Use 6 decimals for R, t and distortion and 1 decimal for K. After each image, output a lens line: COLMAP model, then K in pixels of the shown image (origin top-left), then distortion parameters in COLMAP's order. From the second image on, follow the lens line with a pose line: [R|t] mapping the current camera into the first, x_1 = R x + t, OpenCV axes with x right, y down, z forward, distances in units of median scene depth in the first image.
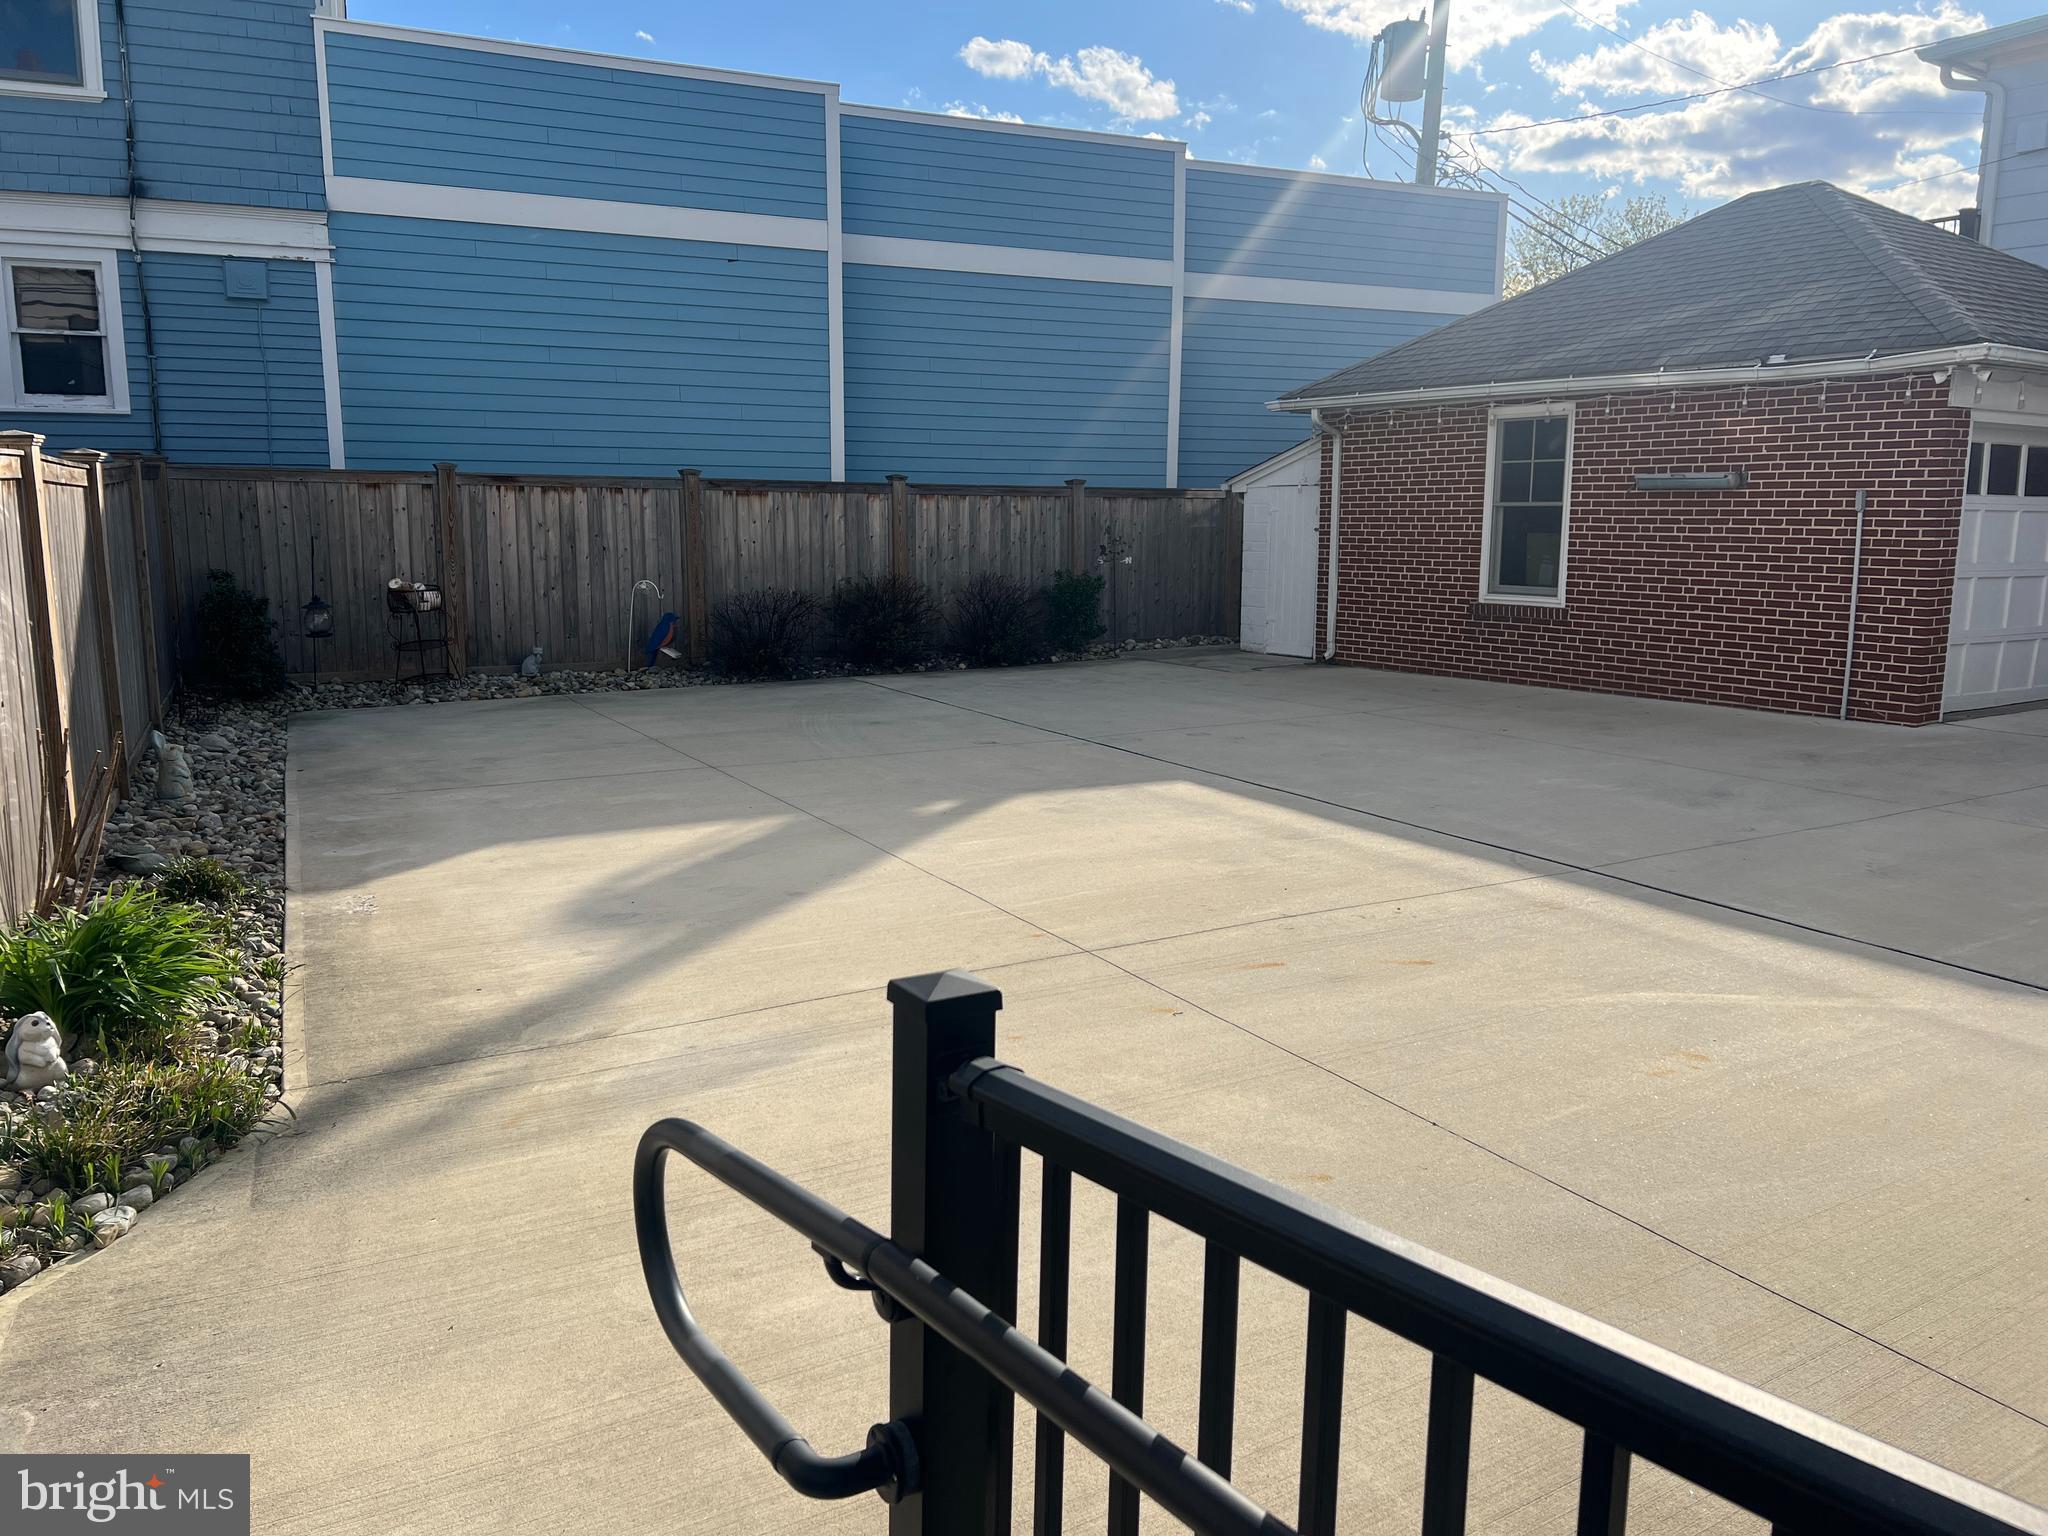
lens RADIAL K [[1565.4, 0, 1022.3], [0, 1565.4, 768.2], [0, 0, 1]] dist [0.036427, -0.030861]
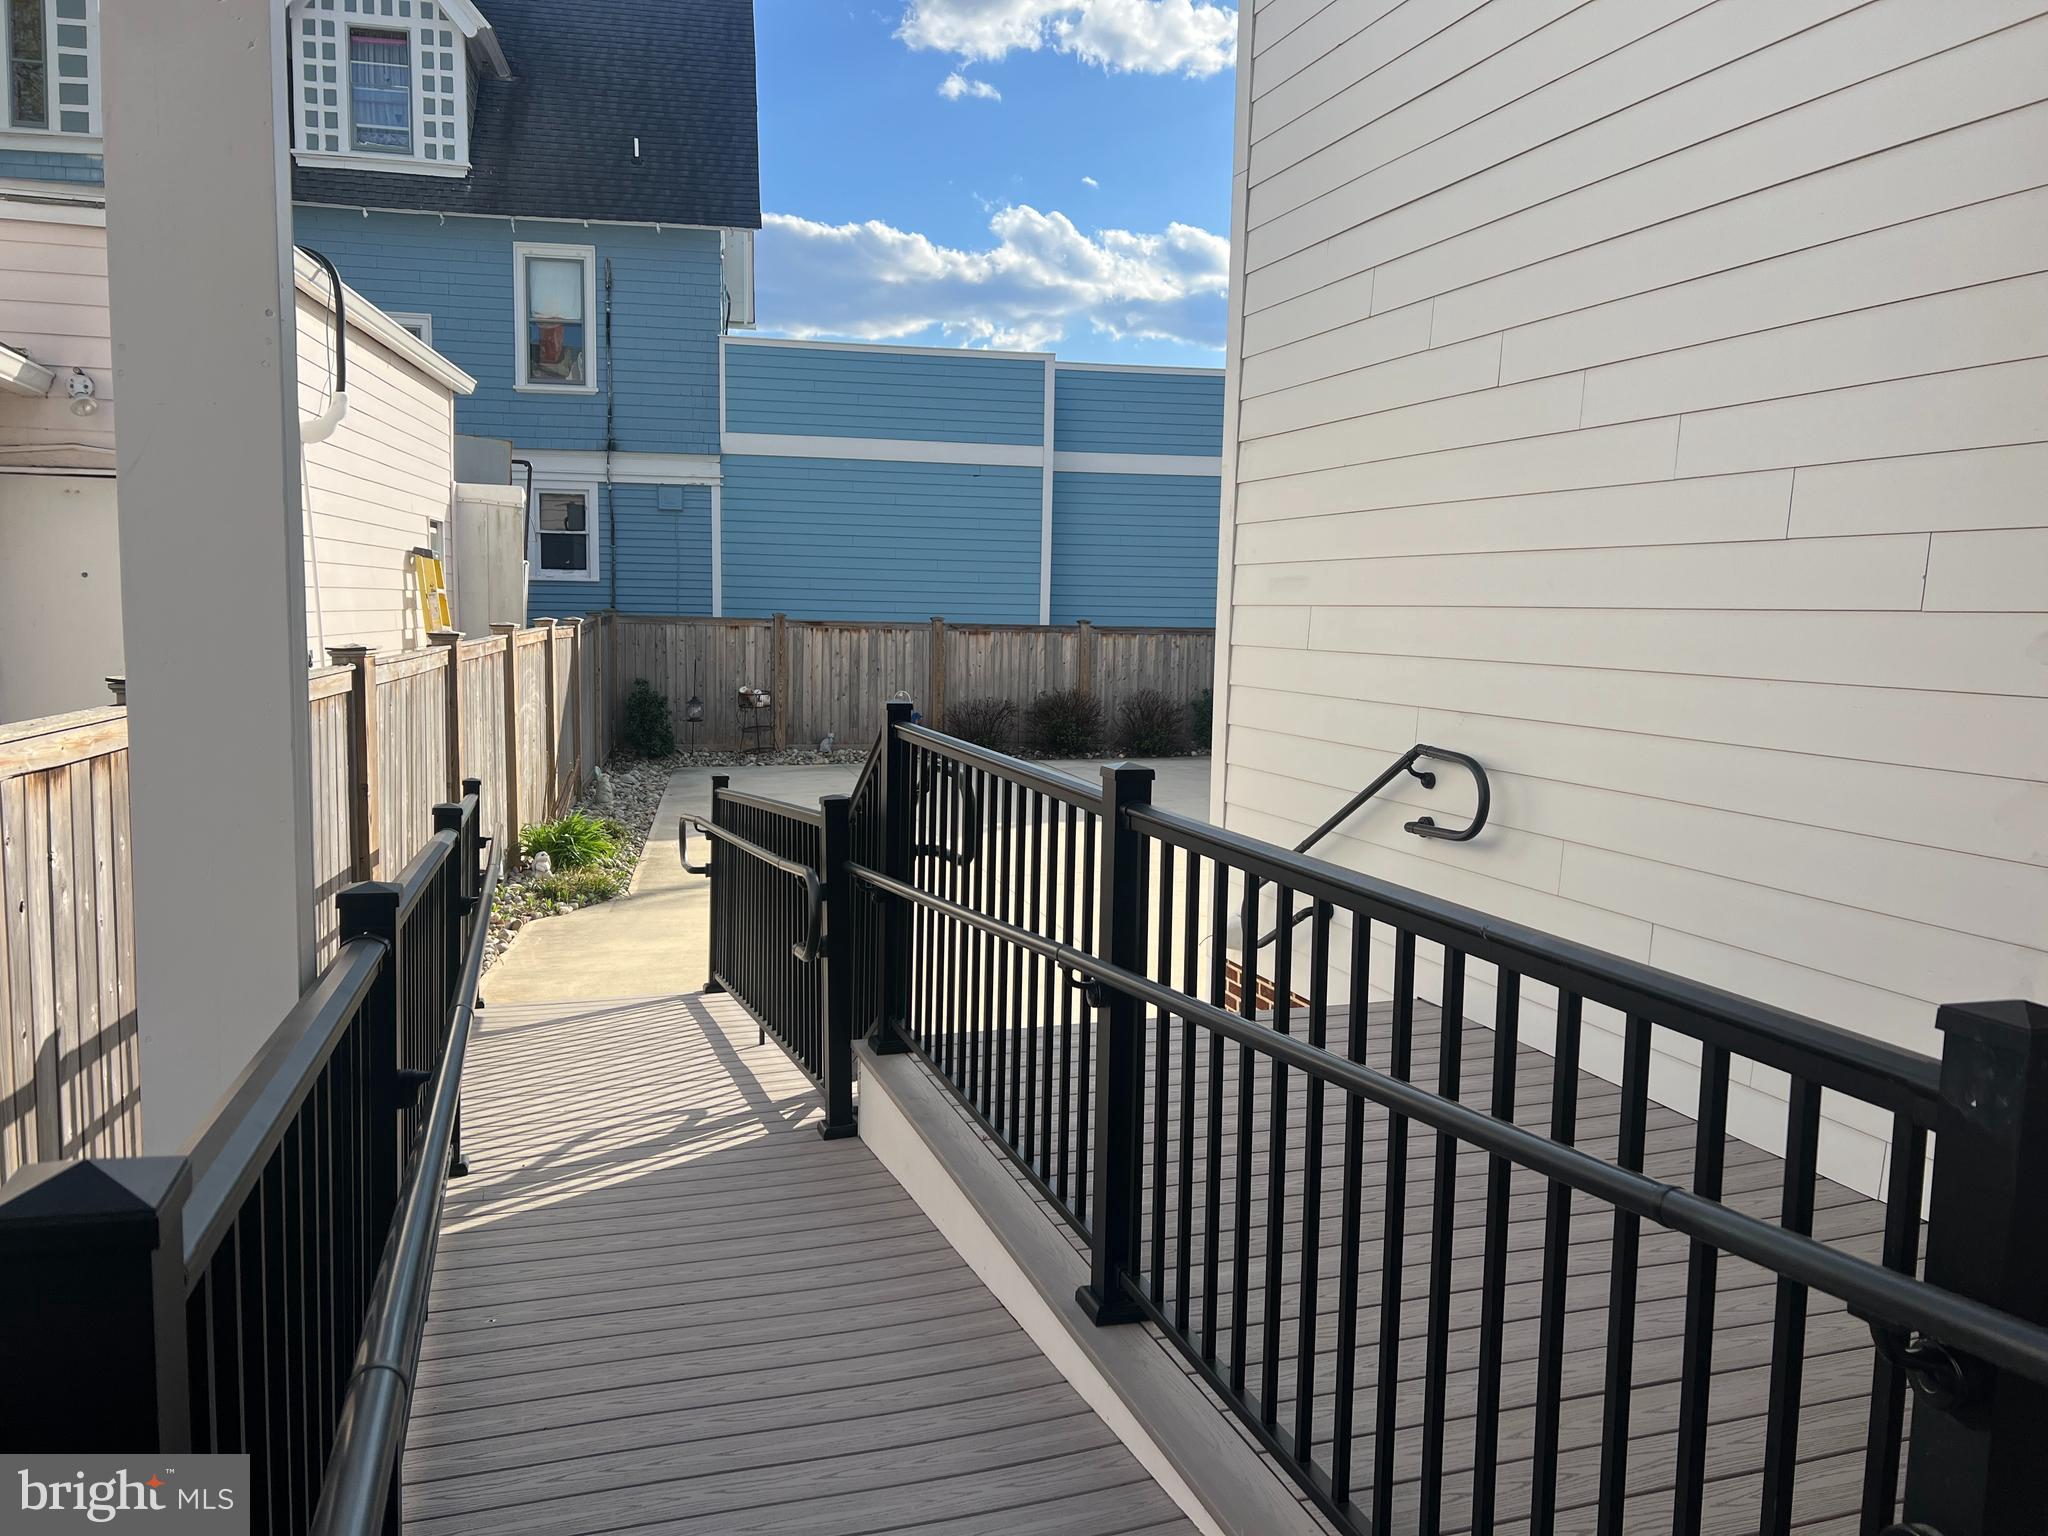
lens RADIAL K [[1565.4, 0, 1034.0], [0, 1565.4, 775.7], [0, 0, 1]] dist [0.036427, -0.030861]
pose [[0.971014, 0.034195, -0.236566, 0.247438], [-0.049973, 0.996884, -0.061026, 0.047711], [0.233742, 0.071079, 0.969697, -0.427261]]
